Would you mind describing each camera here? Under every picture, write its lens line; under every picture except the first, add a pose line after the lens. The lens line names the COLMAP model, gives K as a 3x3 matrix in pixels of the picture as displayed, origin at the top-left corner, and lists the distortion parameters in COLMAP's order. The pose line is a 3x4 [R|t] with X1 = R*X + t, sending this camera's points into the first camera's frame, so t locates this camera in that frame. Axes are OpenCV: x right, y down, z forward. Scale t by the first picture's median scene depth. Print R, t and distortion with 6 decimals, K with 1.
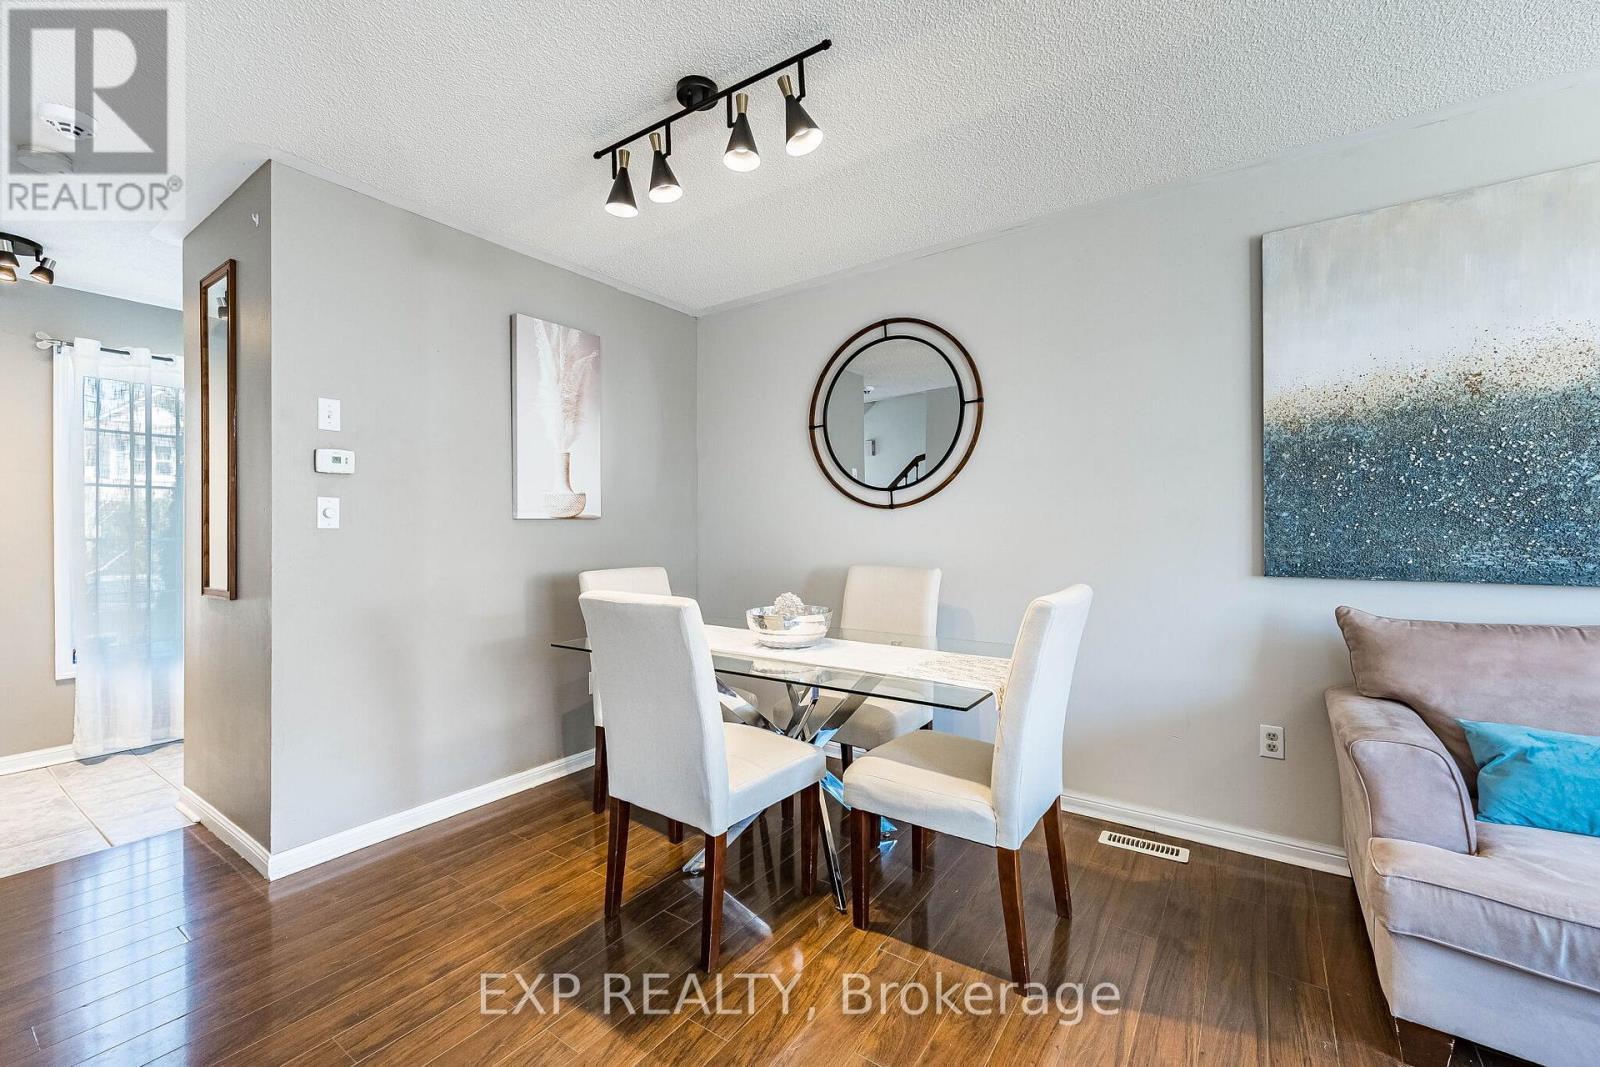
lens RADIAL K [[670.2, 0, 798.4], [0, 670.2, 527.7], [0, 0, 1]] dist [0.006077, -0.000639]
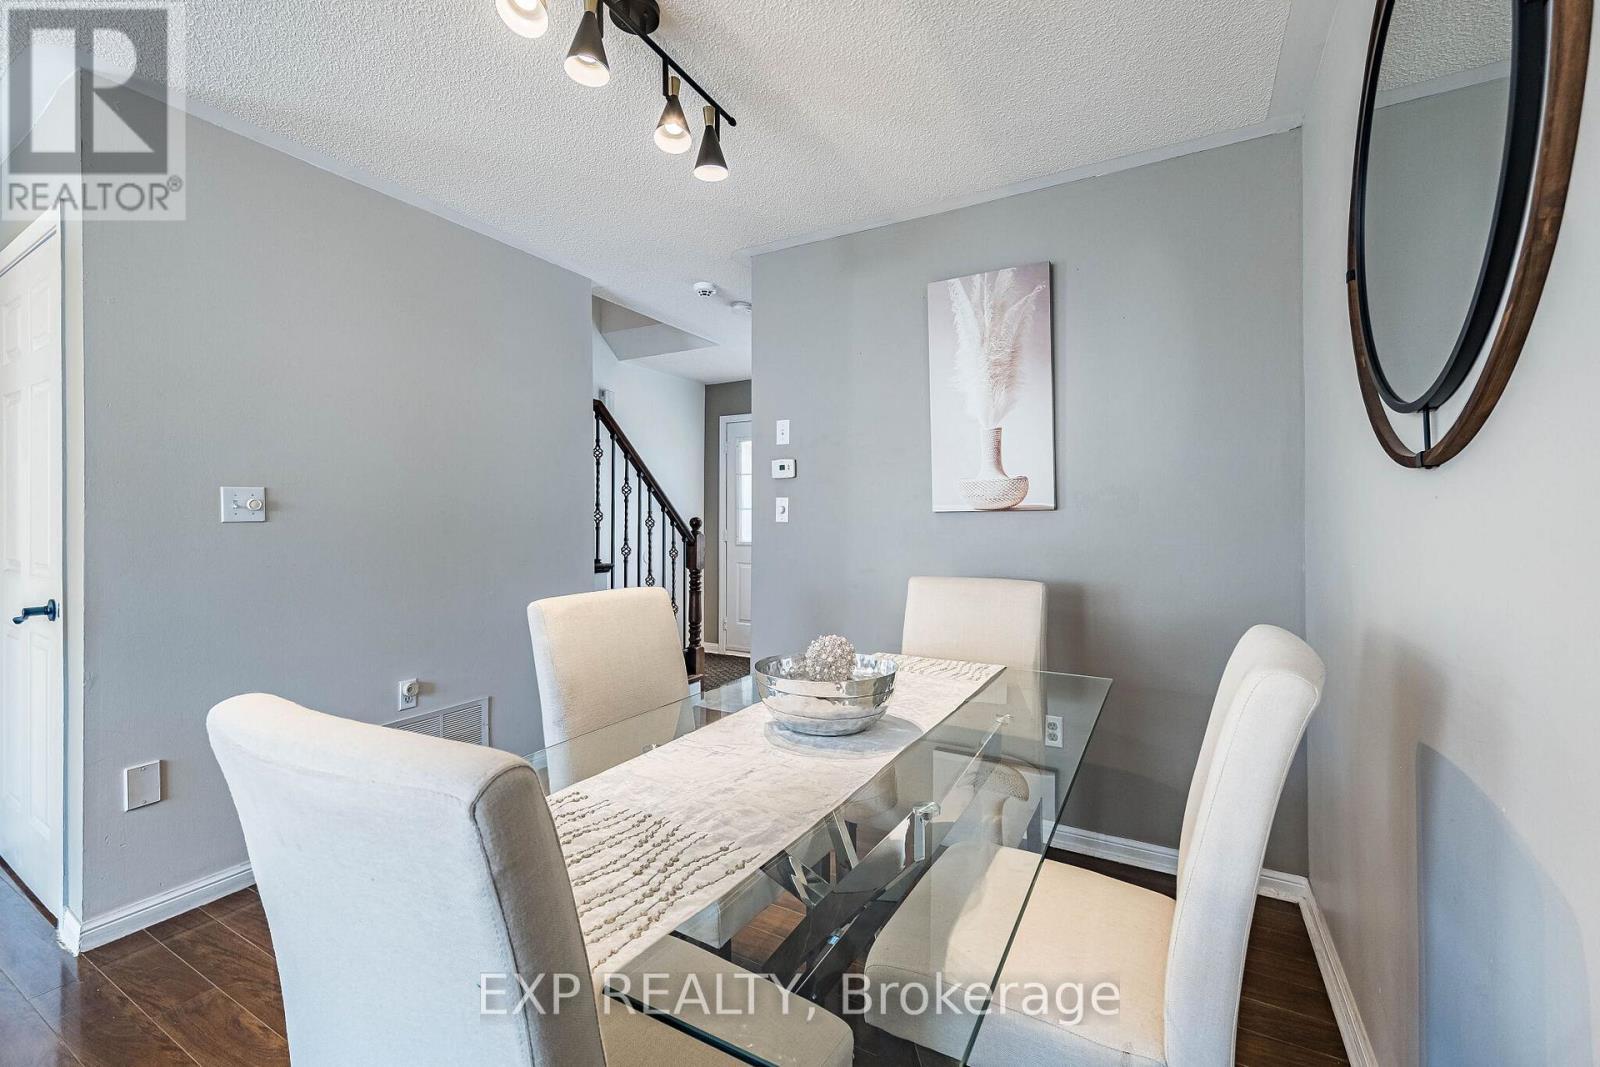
lens RADIAL K [[670.2, 0, 787.4], [0, 670.2, 528.3], [0, 0, 1]] dist [0.006077, -0.000639]
pose [[0.101839, 0.010077, -0.994750, 0.427848], [-0.001476, 0.999949, 0.009978, 0.000212], [0.994800, 0.000452, 0.101849, 0.671671]]
